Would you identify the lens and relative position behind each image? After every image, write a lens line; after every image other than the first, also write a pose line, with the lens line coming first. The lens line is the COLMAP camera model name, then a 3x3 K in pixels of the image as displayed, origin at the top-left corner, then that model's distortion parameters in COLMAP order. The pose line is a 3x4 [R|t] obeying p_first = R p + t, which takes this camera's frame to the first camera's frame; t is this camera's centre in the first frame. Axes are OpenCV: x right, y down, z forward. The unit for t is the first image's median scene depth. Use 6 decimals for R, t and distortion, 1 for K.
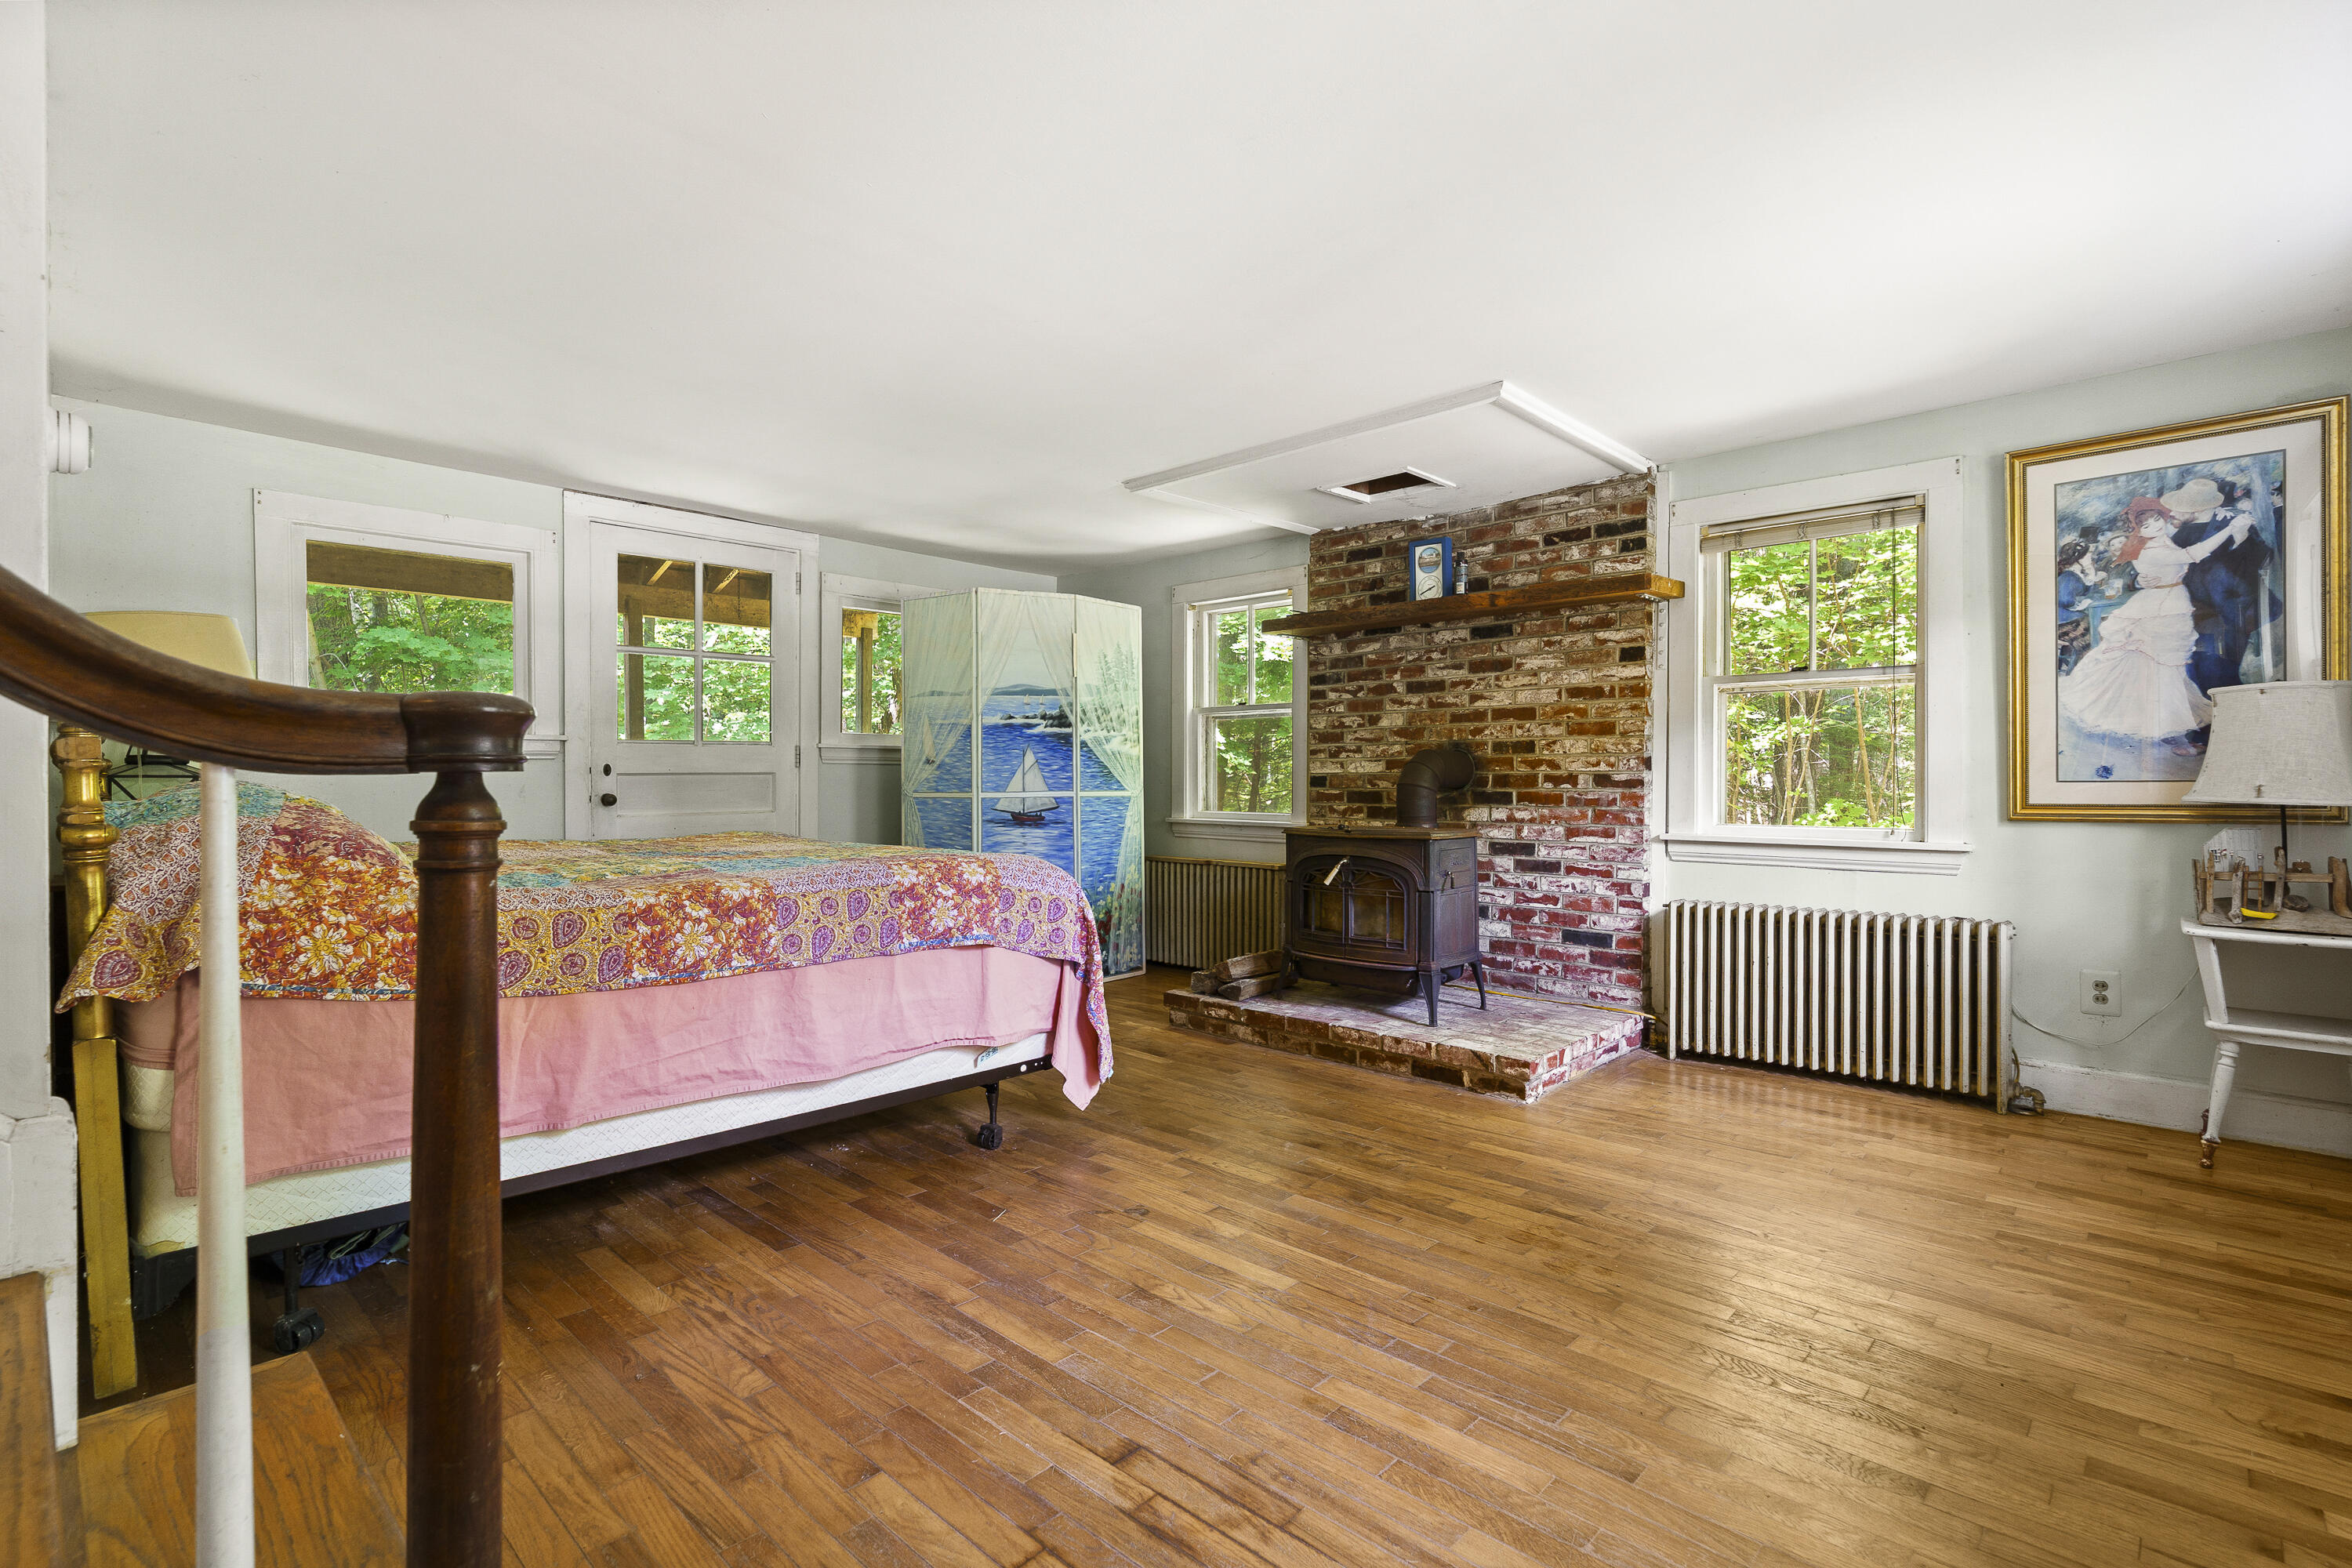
lens RADIAL K [[1085.8, 0, 1181.3], [0, 1085.8, 781.5], [0, 0, 1]] dist [-0.006925, 0.002288]
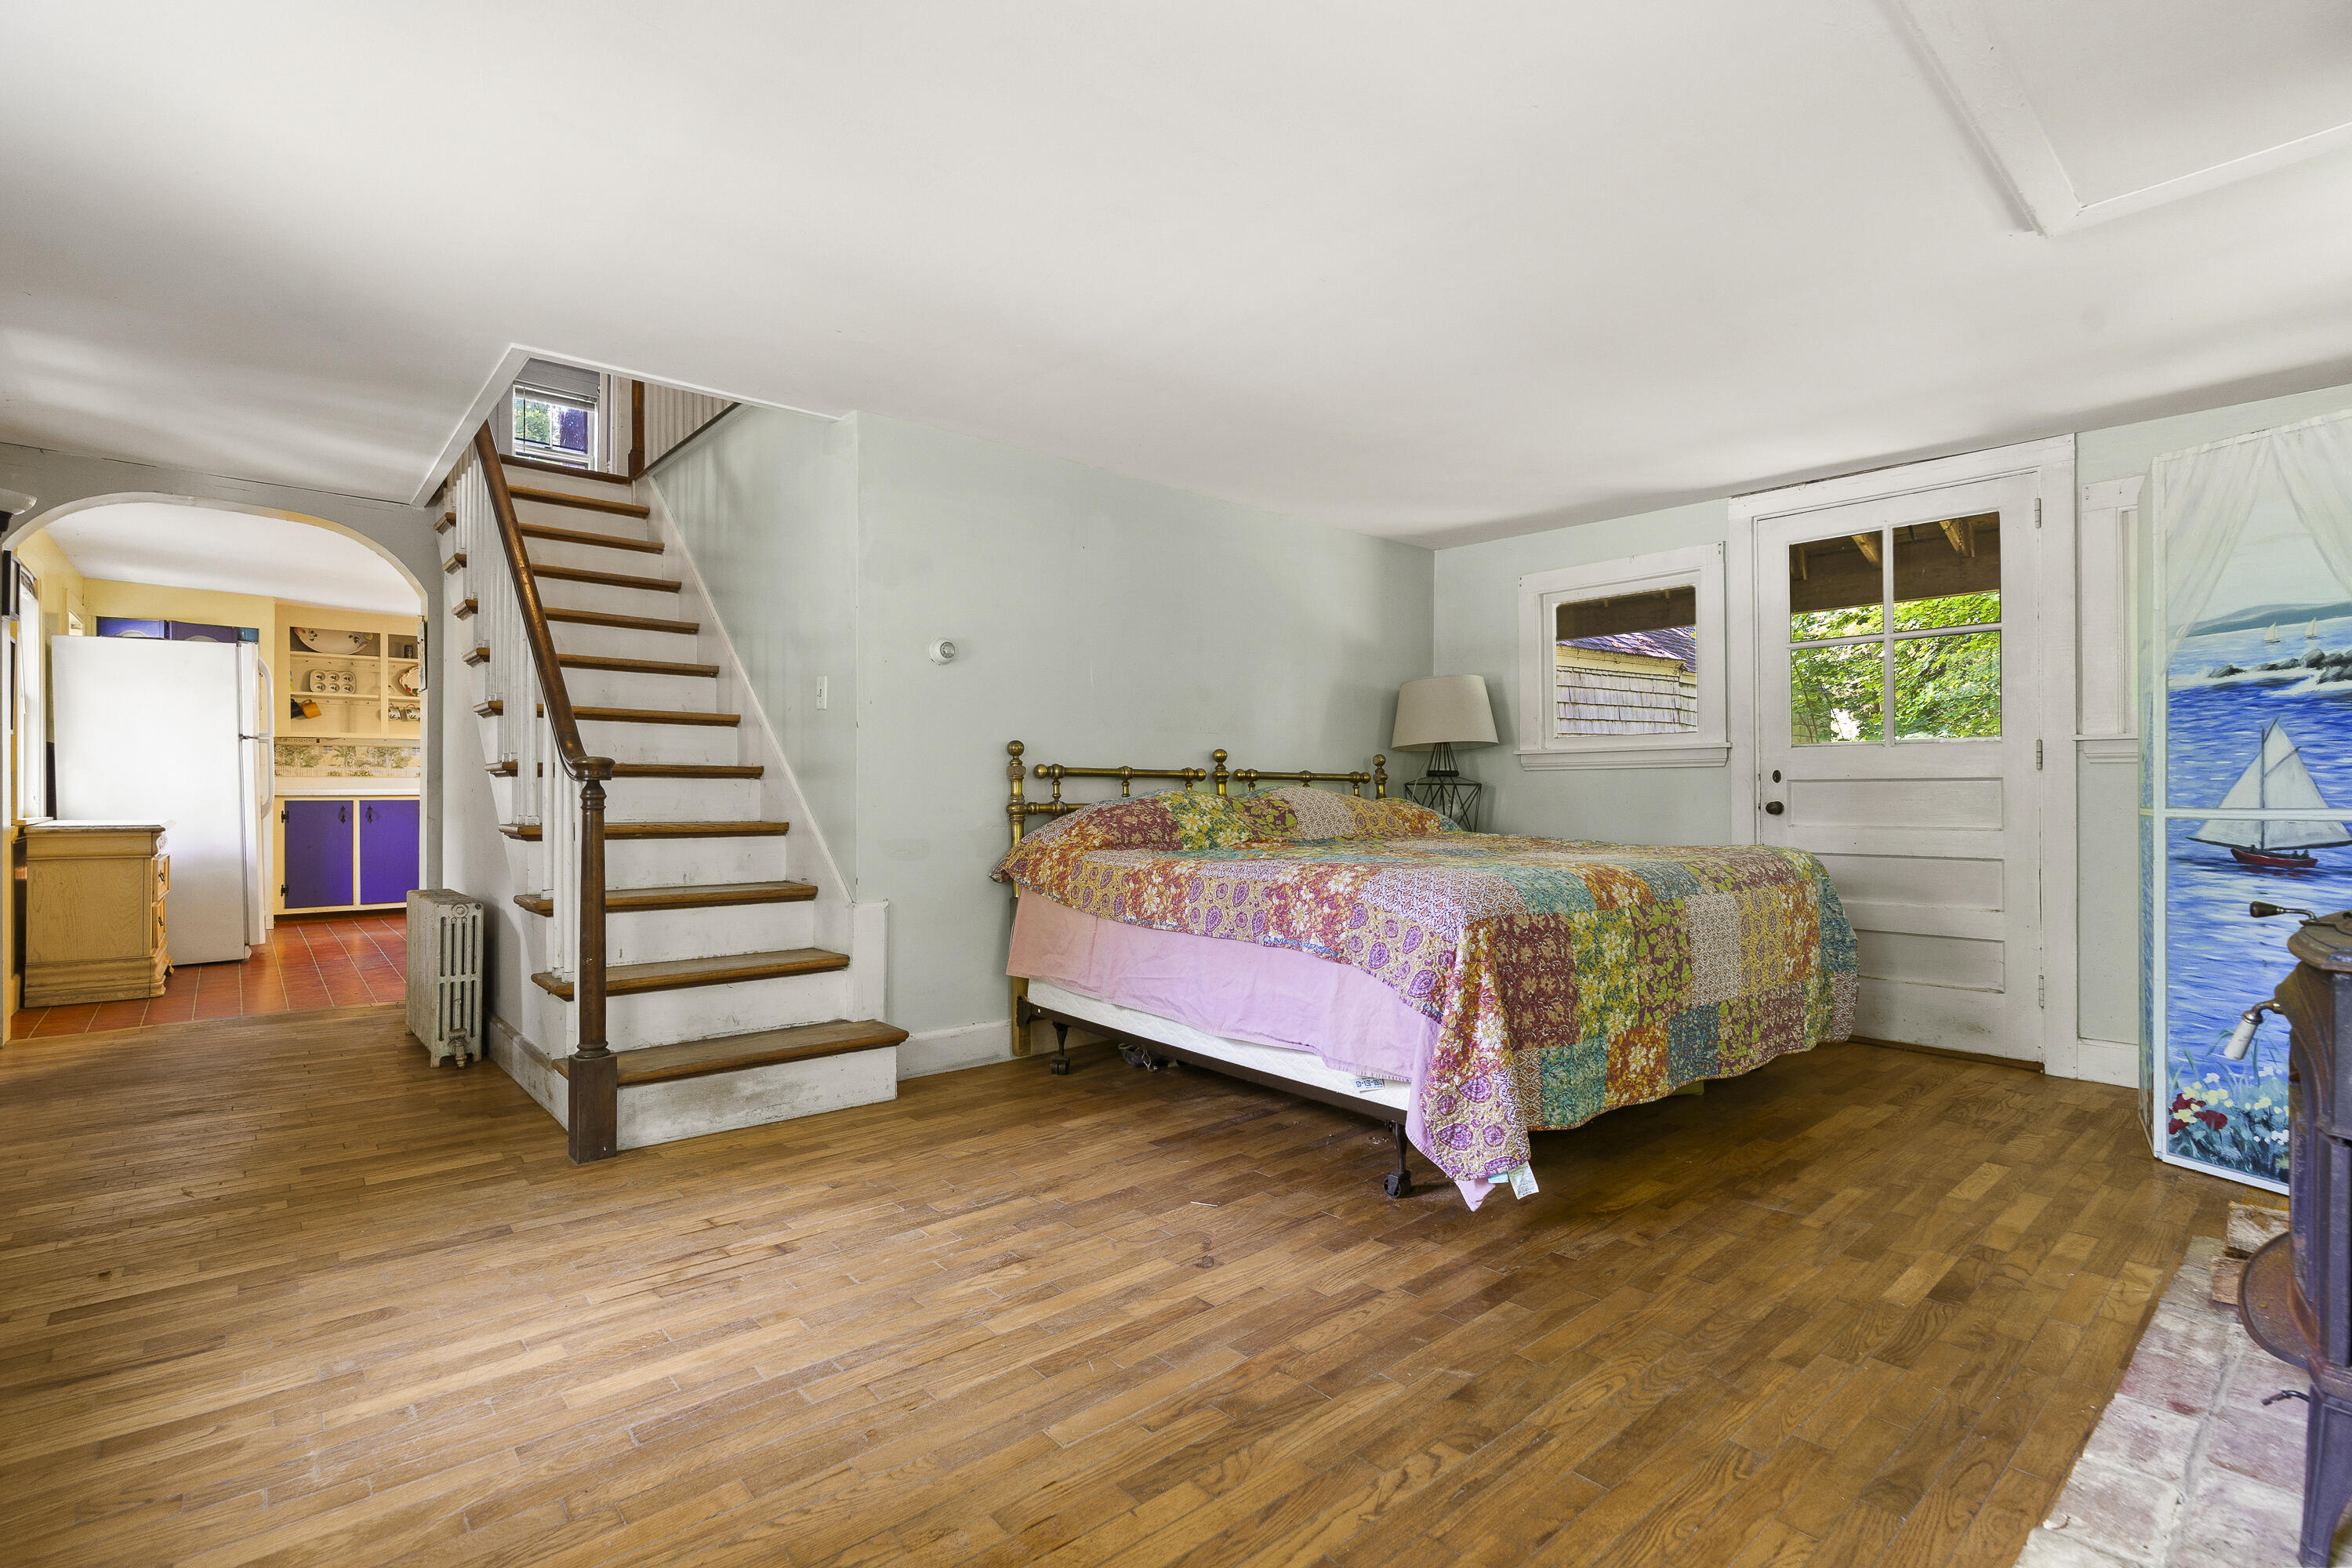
lens RADIAL K [[1085.8, 0, 1183.2], [0, 1085.8, 776.4], [0, 0, 1]] dist [-0.006925, 0.002288]
pose [[-0.086532, -0.011942, -0.996178, 0.851481], [-0.003986, 0.999924, -0.011641, 0.003716], [0.996241, 0.002964, -0.086573, 1.044705]]
